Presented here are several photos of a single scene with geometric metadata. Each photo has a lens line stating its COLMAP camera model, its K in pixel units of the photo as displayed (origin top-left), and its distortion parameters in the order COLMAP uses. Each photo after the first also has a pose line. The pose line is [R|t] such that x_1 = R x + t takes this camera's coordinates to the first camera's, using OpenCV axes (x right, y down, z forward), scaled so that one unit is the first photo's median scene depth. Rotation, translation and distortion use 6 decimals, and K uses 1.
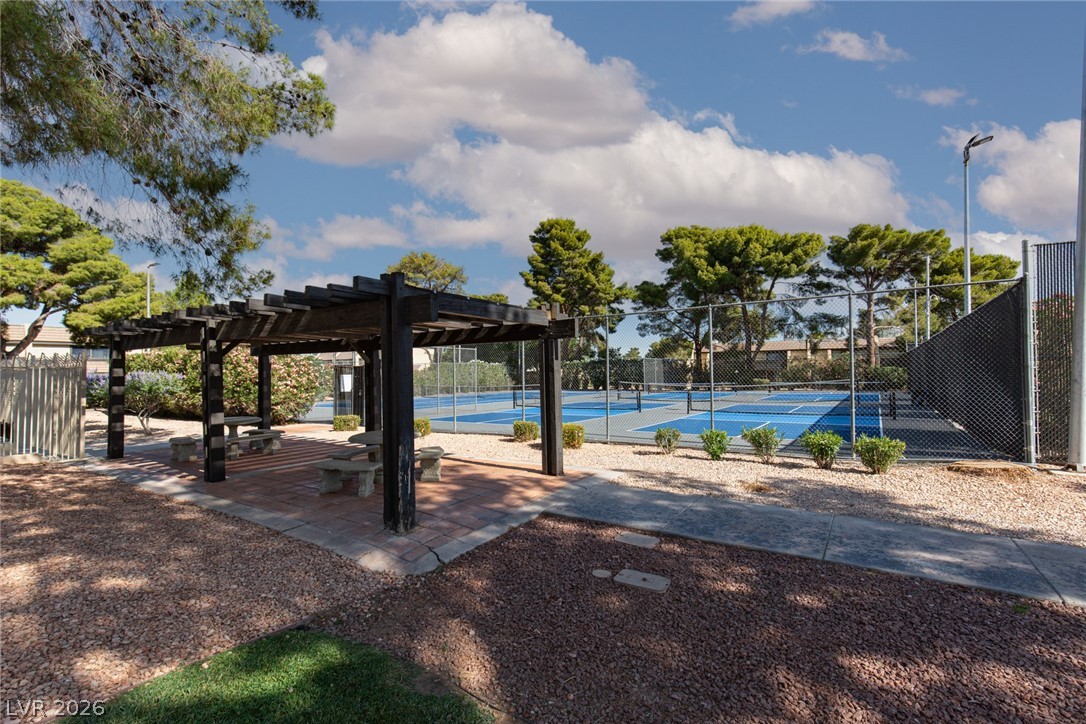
lens RADIAL K [[492.5, 0, 540.1], [0, 492.5, 367.2], [0, 0, 1]] dist [0.009541, -0.000791]
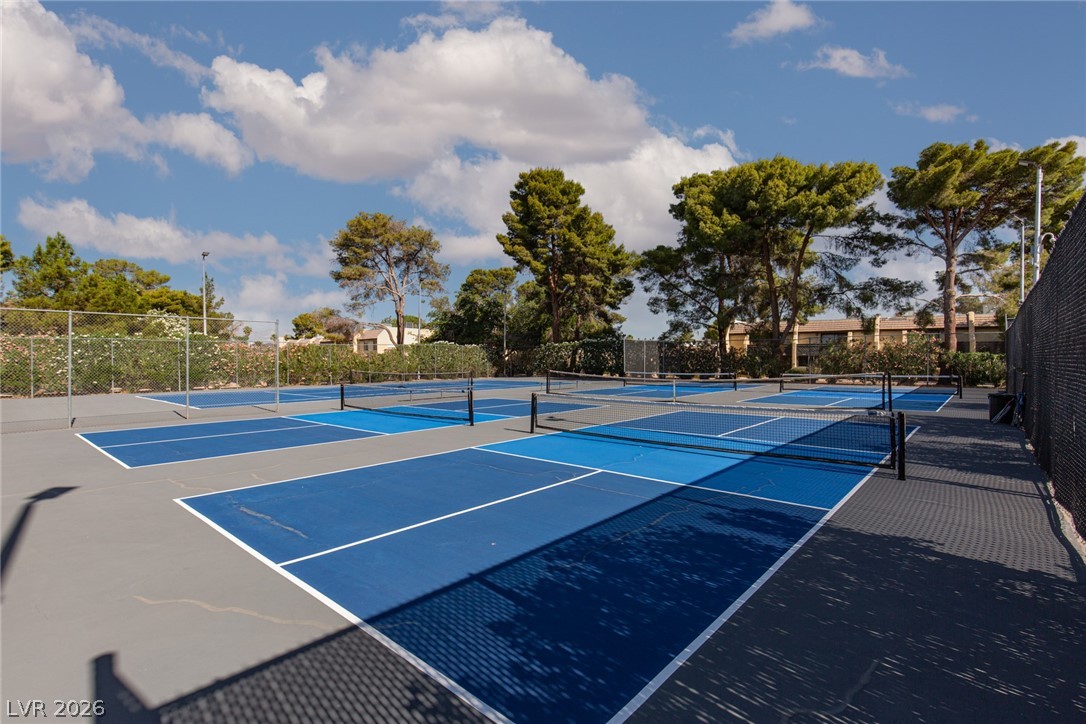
lens RADIAL K [[492.5, 0, 547.0], [0, 492.5, 359.4], [0, 0, 1]] dist [0.009541, -0.000791]
pose [[0.990997, 0.009764, -0.133524, 0.189715], [-0.007325, 0.999797, 0.018749, -0.000457], [0.133680, -0.017602, 0.990868, 0.221592]]
